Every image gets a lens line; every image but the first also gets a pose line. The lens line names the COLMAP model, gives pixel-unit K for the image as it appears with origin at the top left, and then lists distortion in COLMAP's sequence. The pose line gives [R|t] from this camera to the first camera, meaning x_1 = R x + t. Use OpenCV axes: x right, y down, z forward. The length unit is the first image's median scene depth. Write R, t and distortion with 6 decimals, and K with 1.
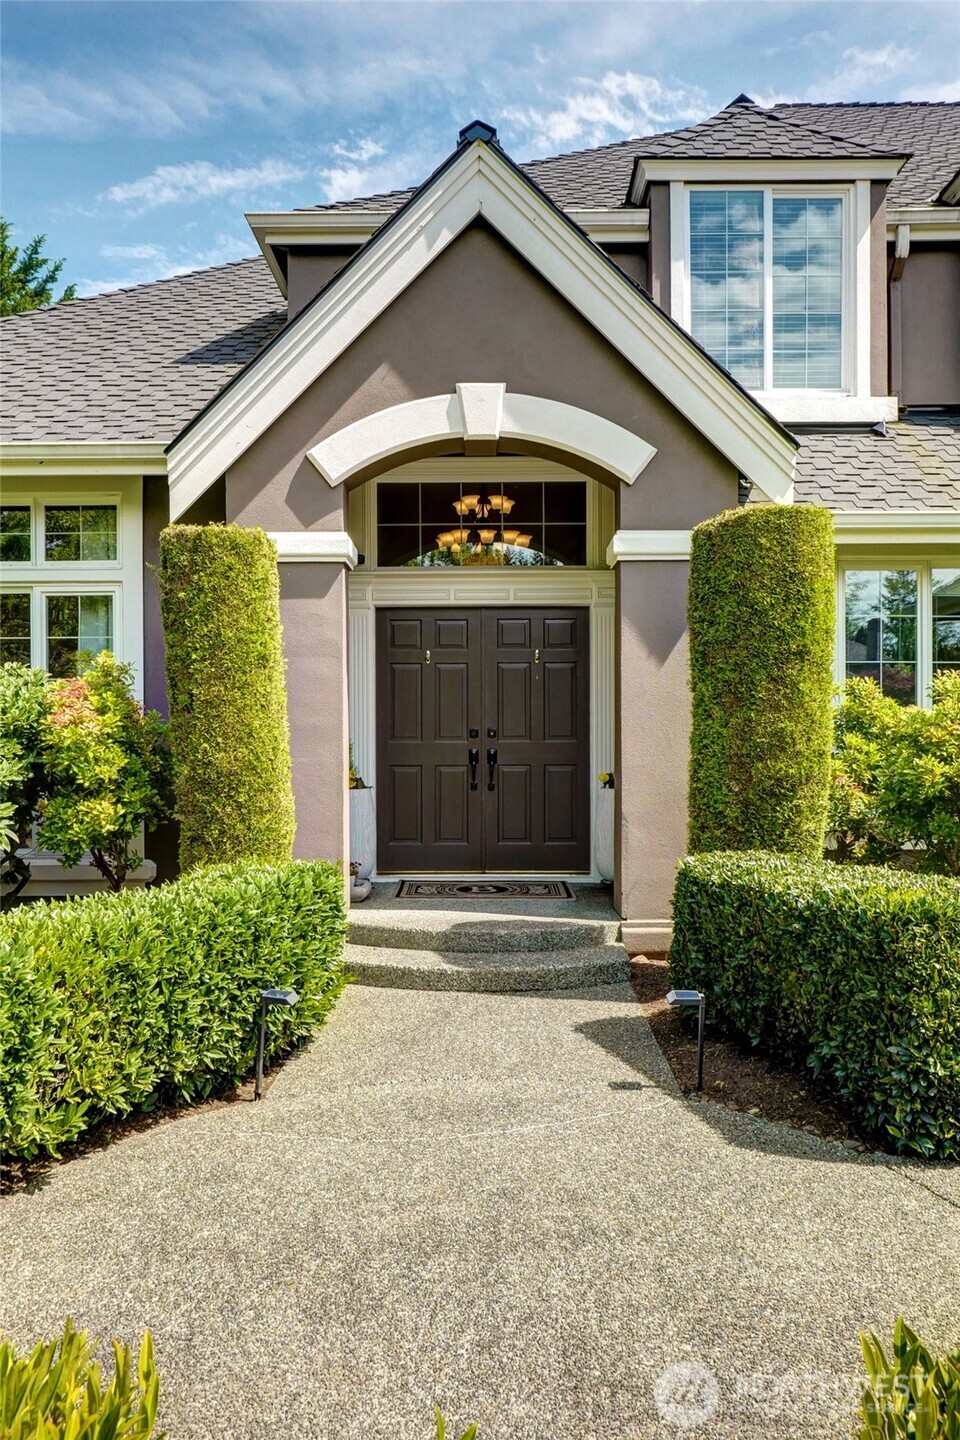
lens RADIAL K [[1060.0, 0, 480.4], [0, 1060.0, 735.3], [0, 0, 1]] dist [0.008090, 0.004967]
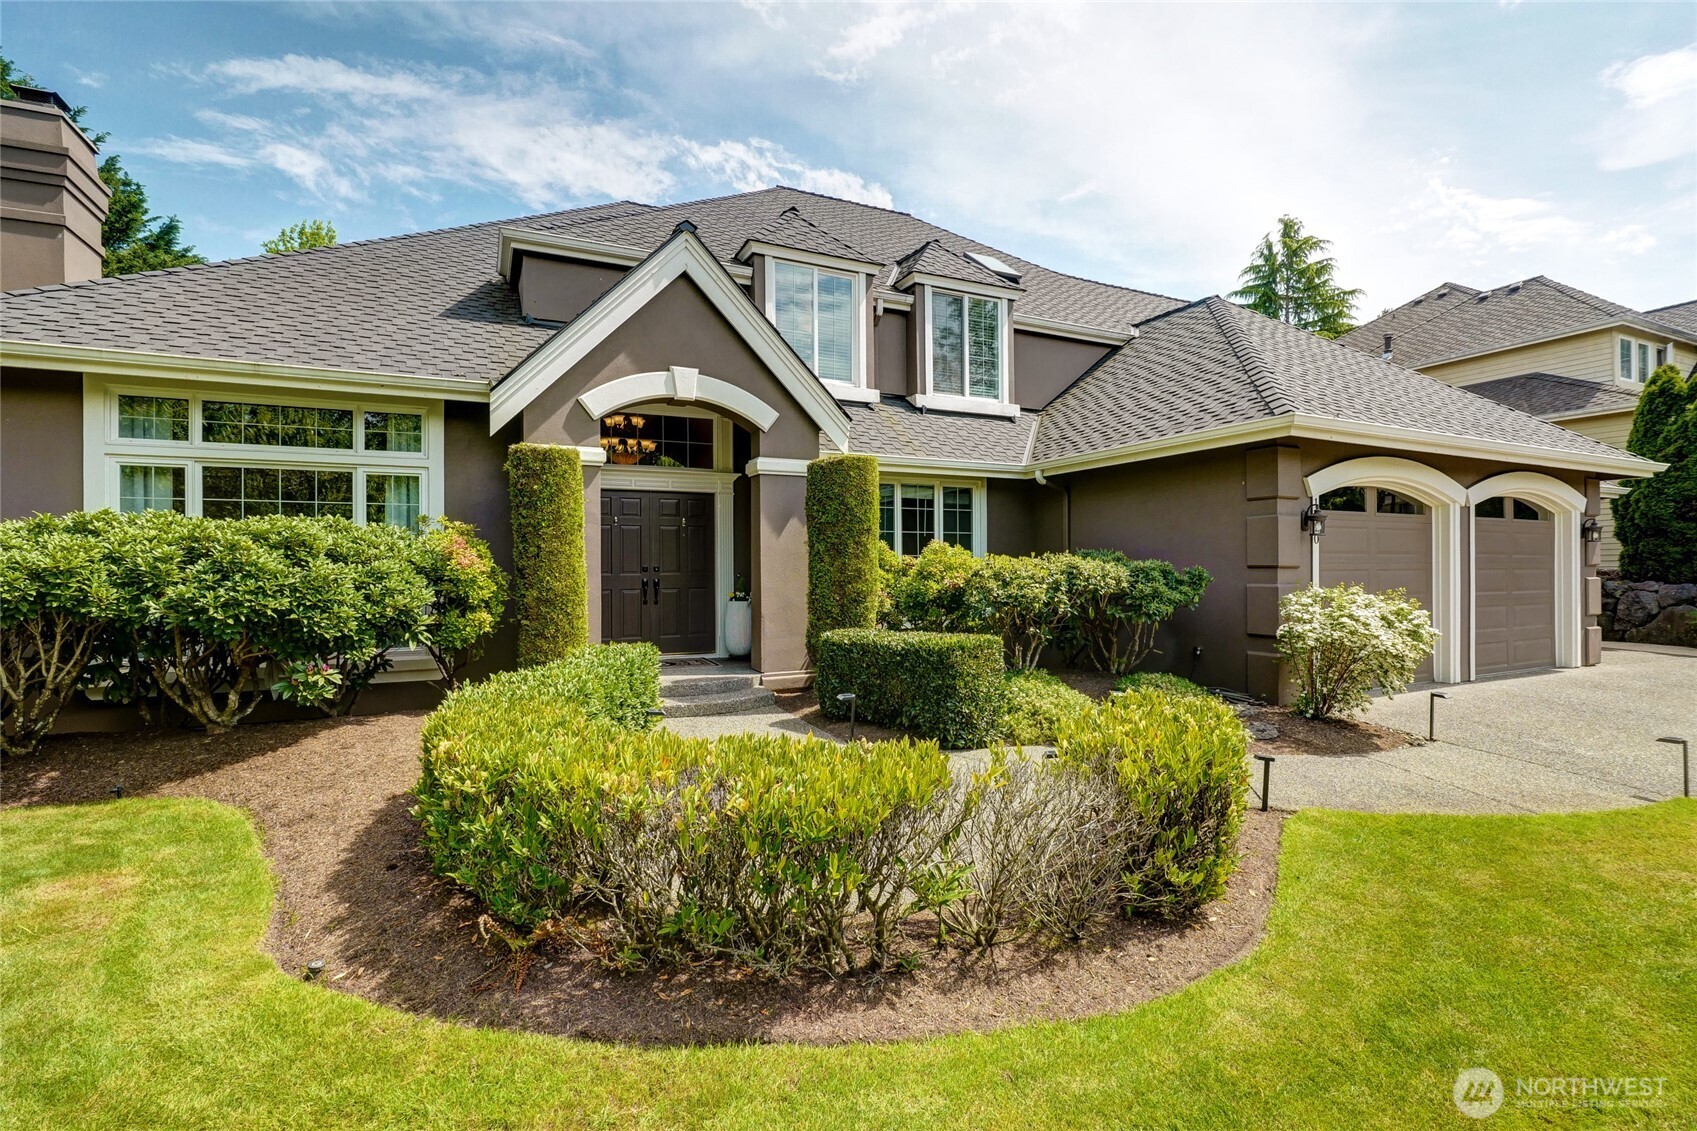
lens RADIAL K [[787.9, 0, 847.3], [0, 787.9, 557.8], [0, 0, 1]] dist [-0.006771, 0.000814]
pose [[0.896970, 0.003354, 0.442079, -0.329015], [0.001817, 0.999935, -0.011273, -0.006542], [-0.442088, 0.010915, 0.896905, -0.266511]]
